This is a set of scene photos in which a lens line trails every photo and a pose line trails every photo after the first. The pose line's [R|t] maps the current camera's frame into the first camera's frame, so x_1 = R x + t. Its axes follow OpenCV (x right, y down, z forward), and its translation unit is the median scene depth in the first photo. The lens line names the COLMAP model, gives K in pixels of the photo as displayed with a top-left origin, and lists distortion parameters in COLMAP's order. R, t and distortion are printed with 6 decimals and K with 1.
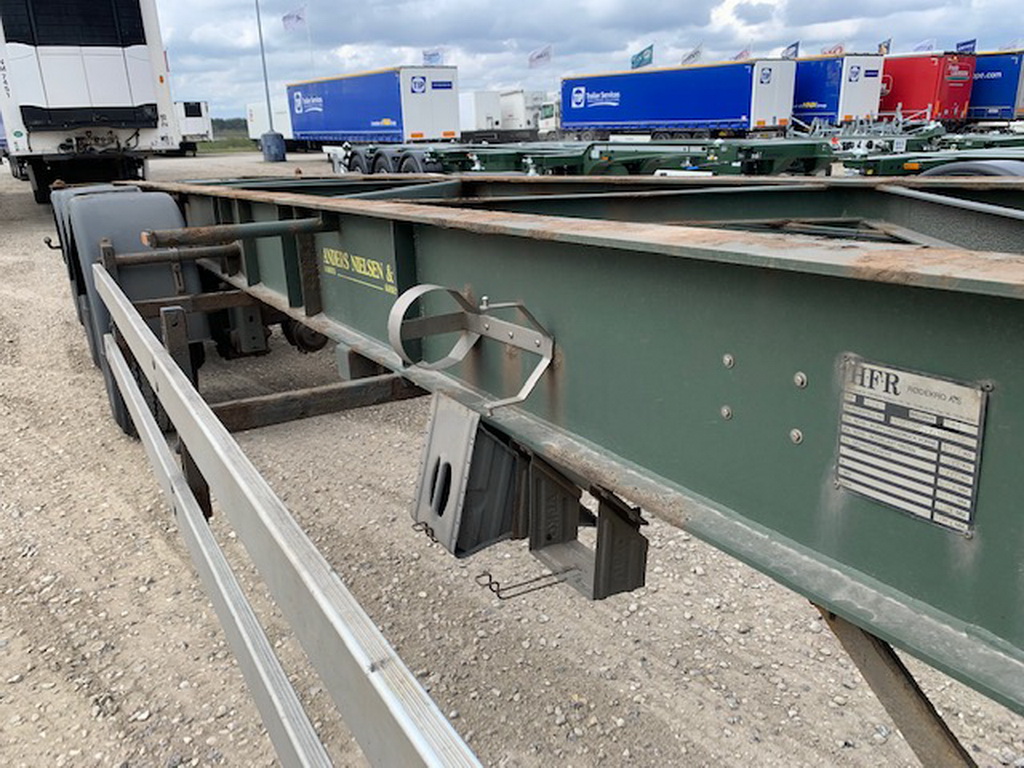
lens RADIAL K [[754.0, 0, 512.0], [0, 754.0, 384.0], [0, 0, 1]] dist [-0.011834, 0.006349]
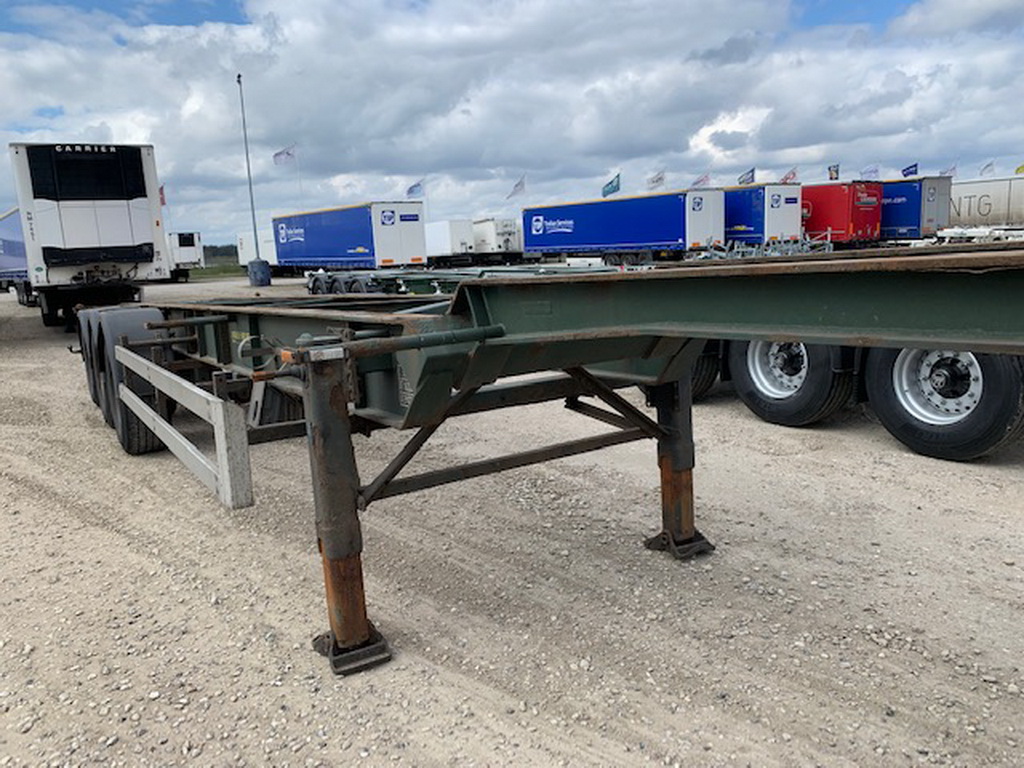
lens RADIAL K [[754.9, 0, 510.8], [0, 754.9, 397.9], [0, 0, 1]] dist [-0.005930, -0.004484]
pose [[0.999703, -0.020027, 0.013900, 0.036755], [0.021702, 0.990839, -0.133291, 0.022437], [-0.011103, 0.133553, 0.990979, -0.079139]]
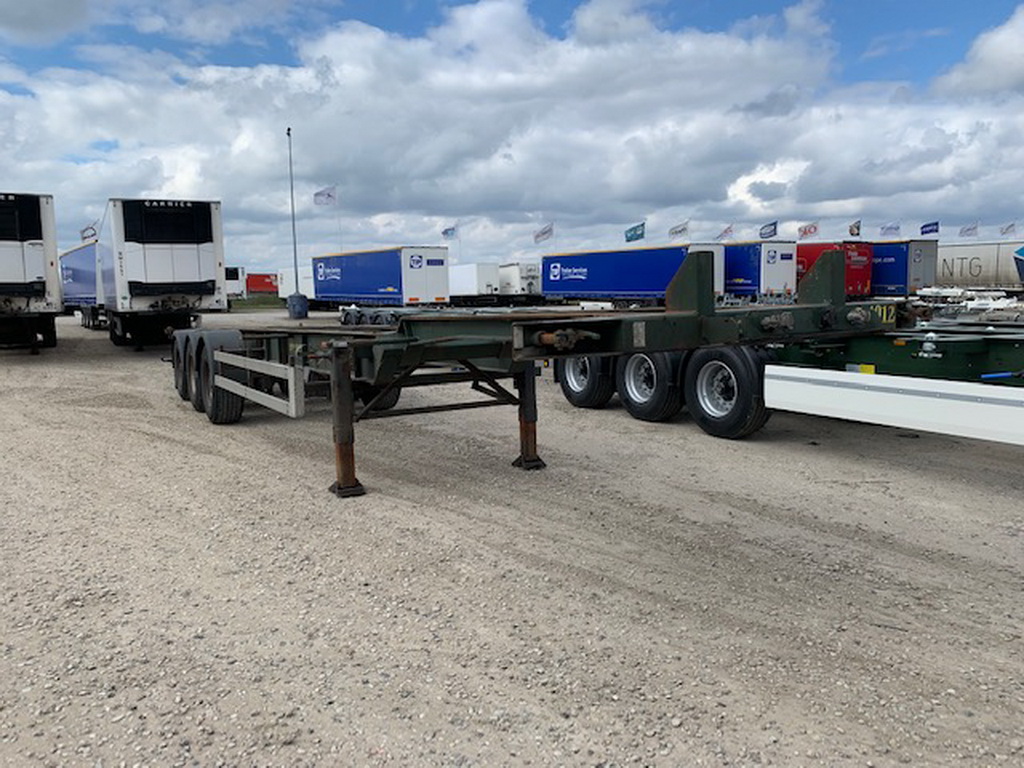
lens RADIAL K [[754.0, 0, 512.0], [0, 754.0, 384.0], [0, 0, 1]] dist [-0.011834, 0.006349]
pose [[0.999596, 0.019188, -0.020974, 0.062240], [-0.023058, 0.978816, -0.203439, 0.049750], [0.016627, 0.203840, 0.978863, -0.169706]]
